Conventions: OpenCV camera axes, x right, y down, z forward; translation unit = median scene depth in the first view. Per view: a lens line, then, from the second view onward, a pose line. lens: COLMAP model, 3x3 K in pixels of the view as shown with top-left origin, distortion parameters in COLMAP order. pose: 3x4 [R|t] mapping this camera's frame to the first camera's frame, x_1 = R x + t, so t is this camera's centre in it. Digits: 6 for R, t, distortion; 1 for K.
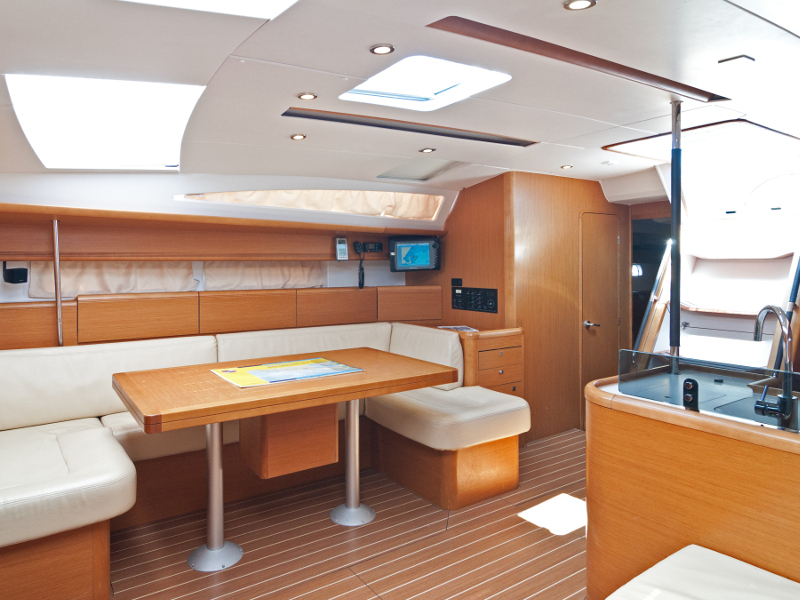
lens RADIAL K [[454.4, 0, 356.7], [0, 454.4, 271.6], [0, 0, 1]] dist [-0.002175, 0.001538]
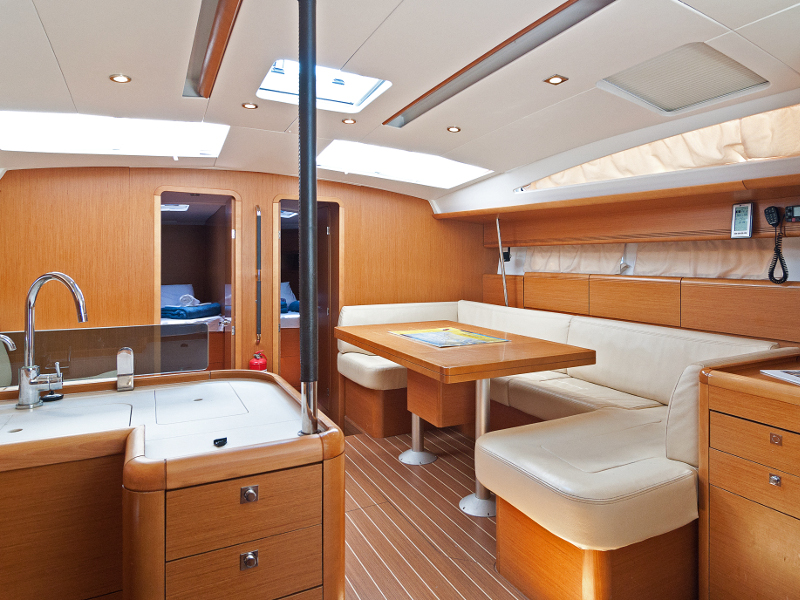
lens RADIAL K [[454.4, 0, 450.3], [0, 454.4, 267.4], [0, 0, 1]] dist [-0.002175, 0.001538]
pose [[0.089007, 0.026347, -0.995683, 0.596347], [-0.013101, 0.999595, 0.025279, 0.006584], [0.995945, 0.010794, 0.089316, 0.541937]]
